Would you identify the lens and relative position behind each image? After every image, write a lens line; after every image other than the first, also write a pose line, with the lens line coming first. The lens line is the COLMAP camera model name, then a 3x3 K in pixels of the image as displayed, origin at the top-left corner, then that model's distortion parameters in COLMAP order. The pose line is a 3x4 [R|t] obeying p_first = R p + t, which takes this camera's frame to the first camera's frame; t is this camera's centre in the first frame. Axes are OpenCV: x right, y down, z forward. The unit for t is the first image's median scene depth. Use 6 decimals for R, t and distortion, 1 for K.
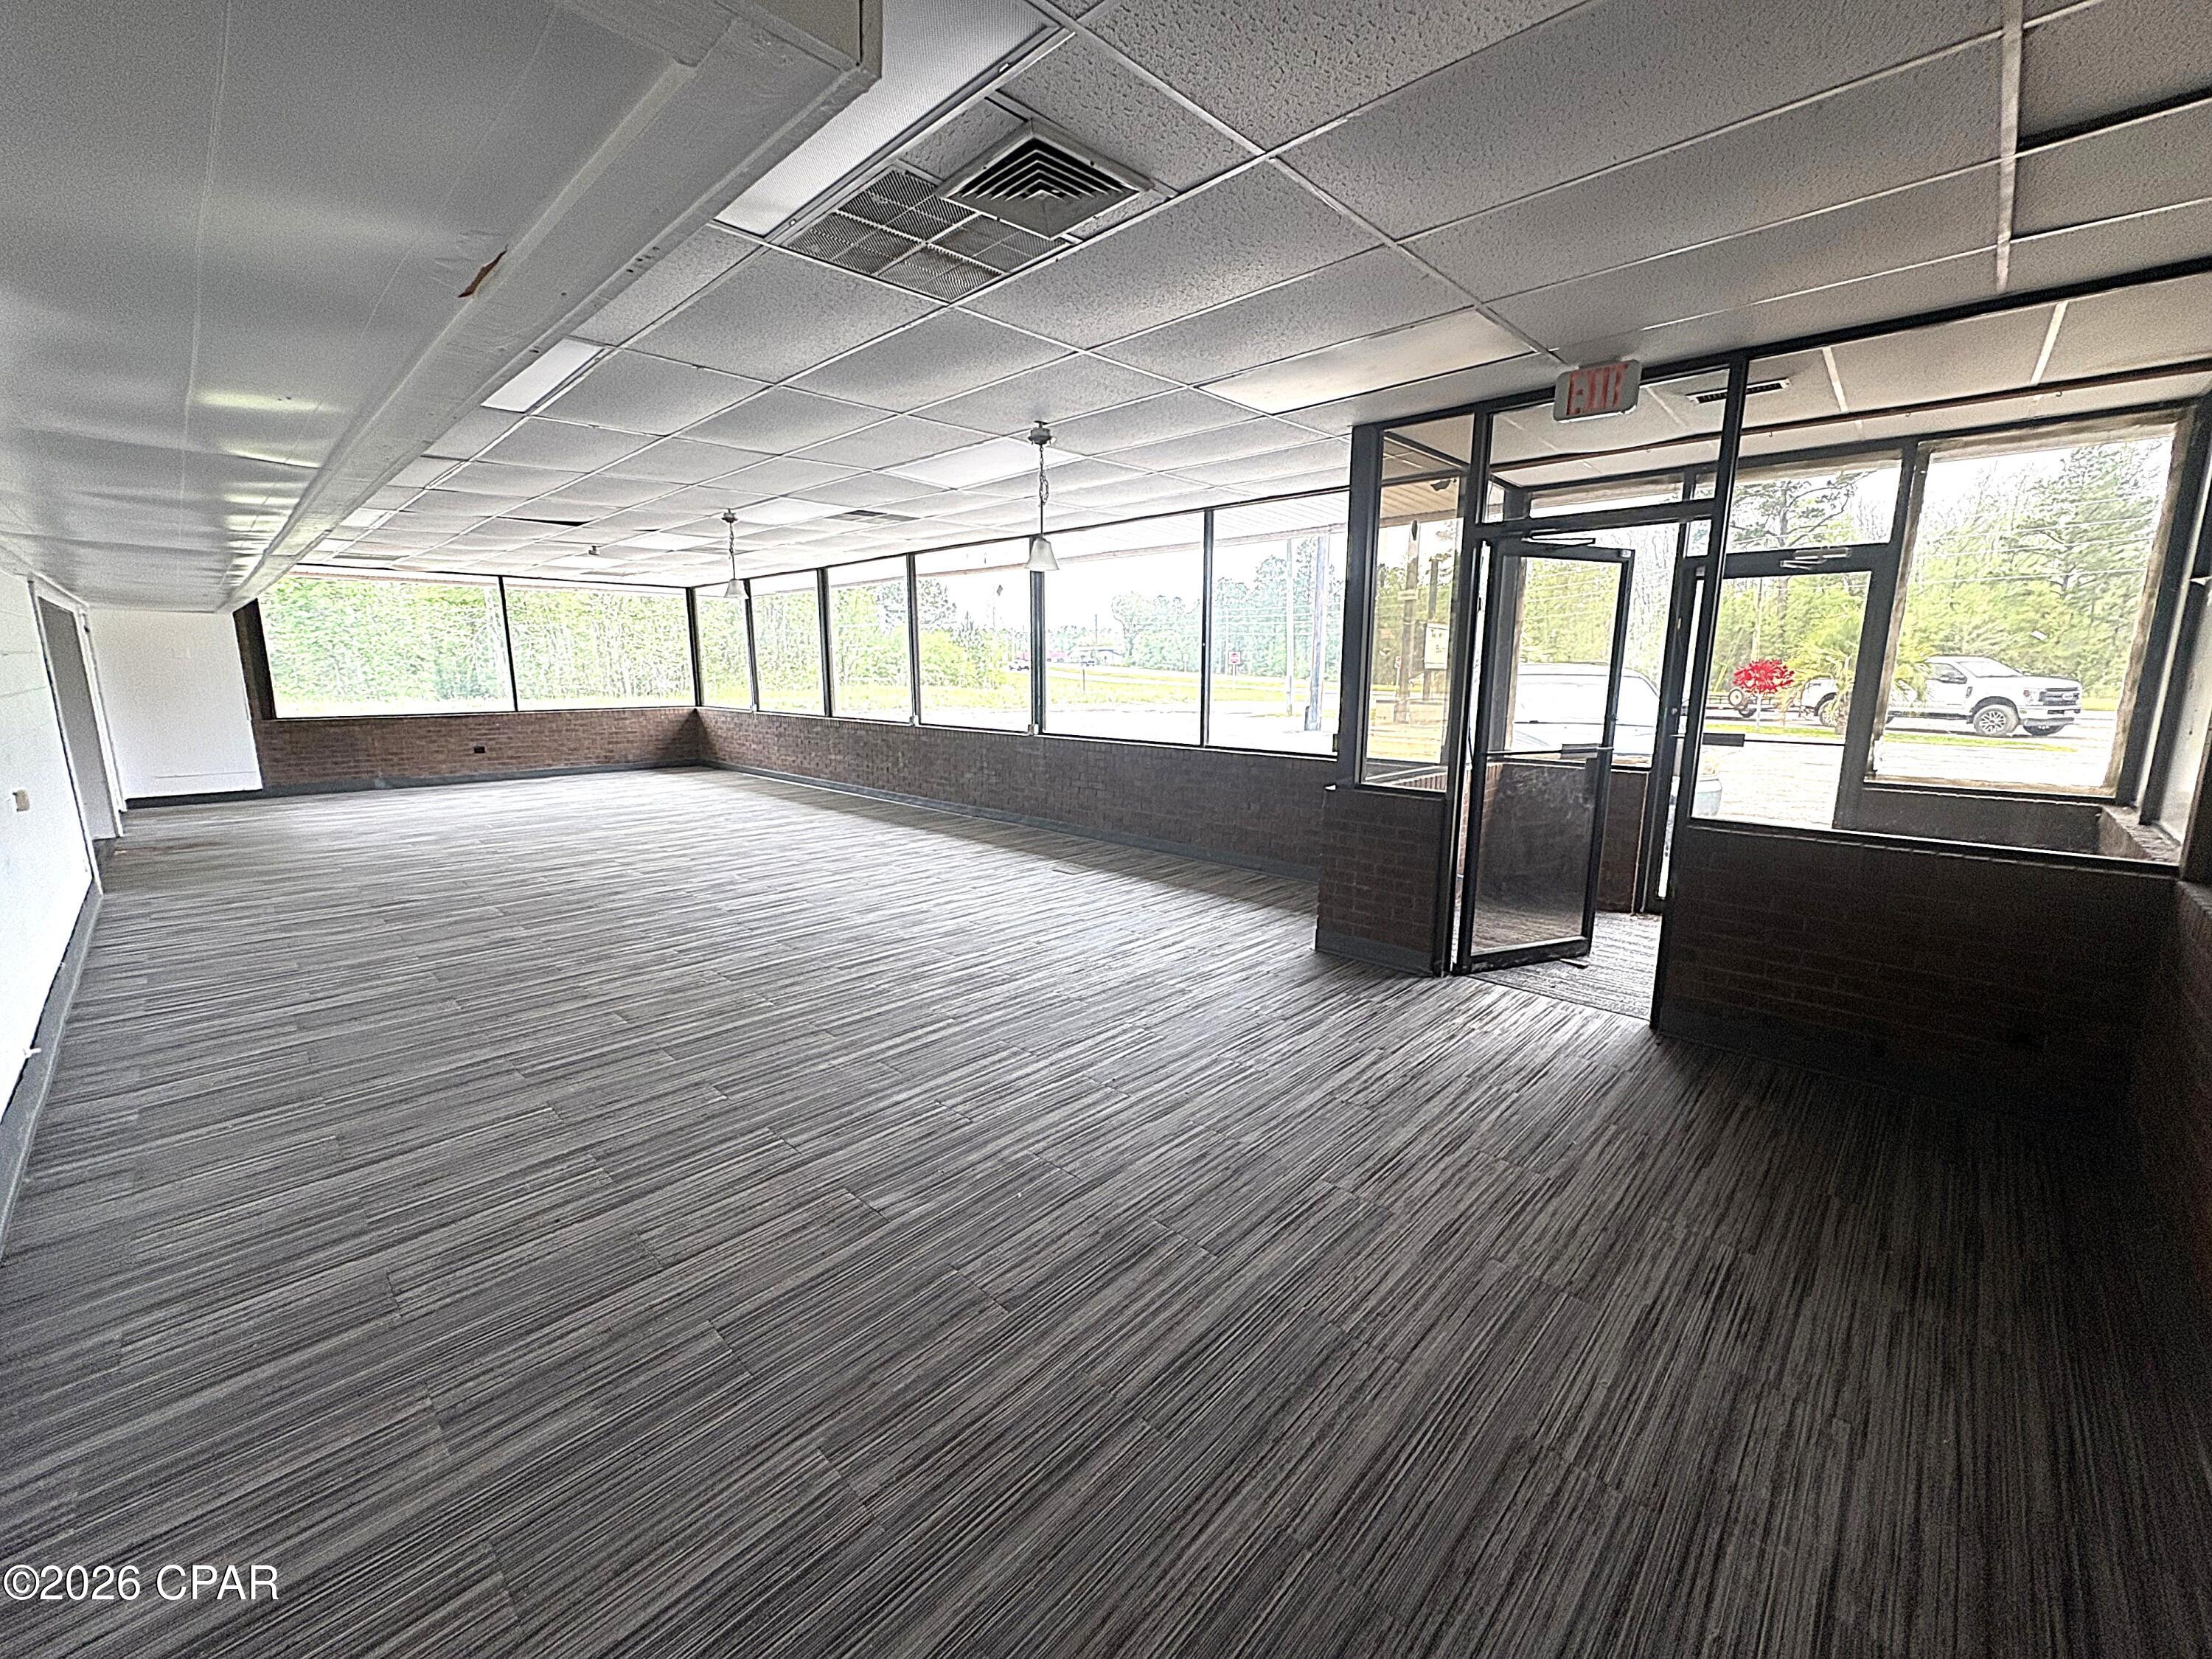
lens RADIAL K [[883.2, 0, 1105.8], [0, 883.2, 829.6], [0, 0, 1]] dist [0.001556, -0.000147]
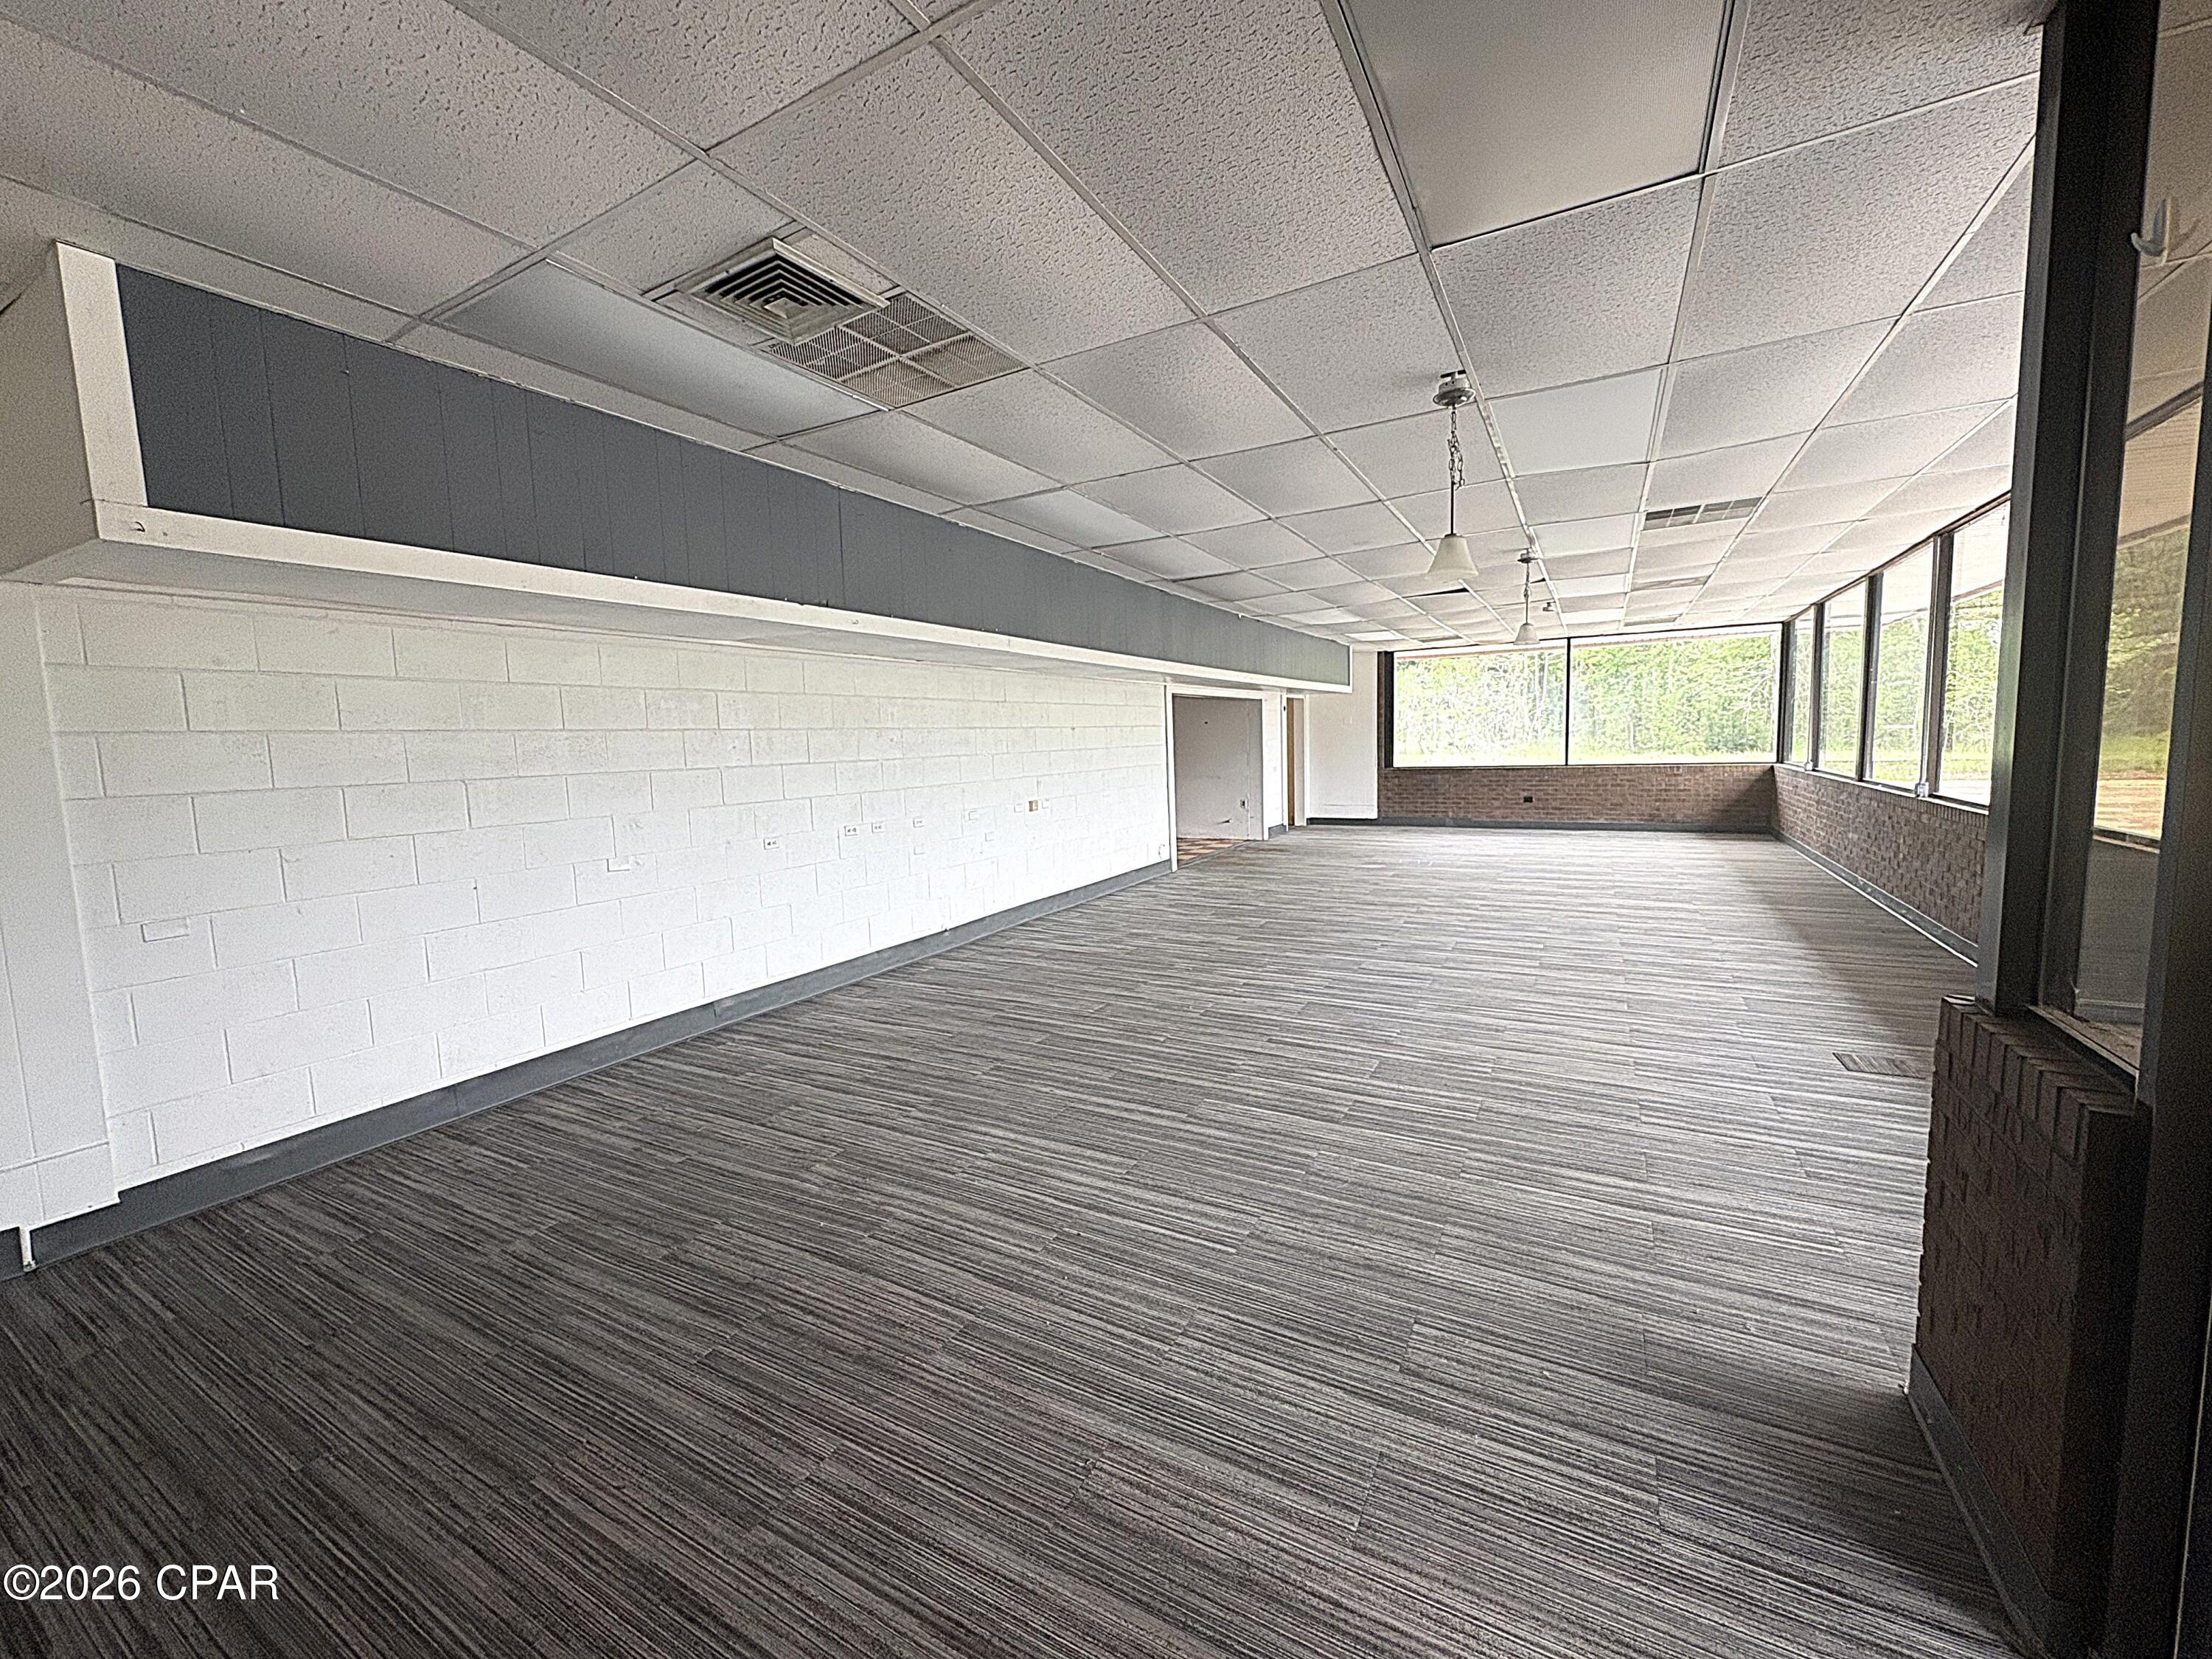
lens RADIAL K [[883.2, 0, 1106.8], [0, 883.2, 829.1], [0, 0, 1]] dist [0.001556, -0.000147]
pose [[0.251077, 0.088442, -0.963918, 0.575724], [-0.146162, 0.987863, 0.052567, -0.094371], [0.956868, 0.127690, 0.260957, 0.591755]]
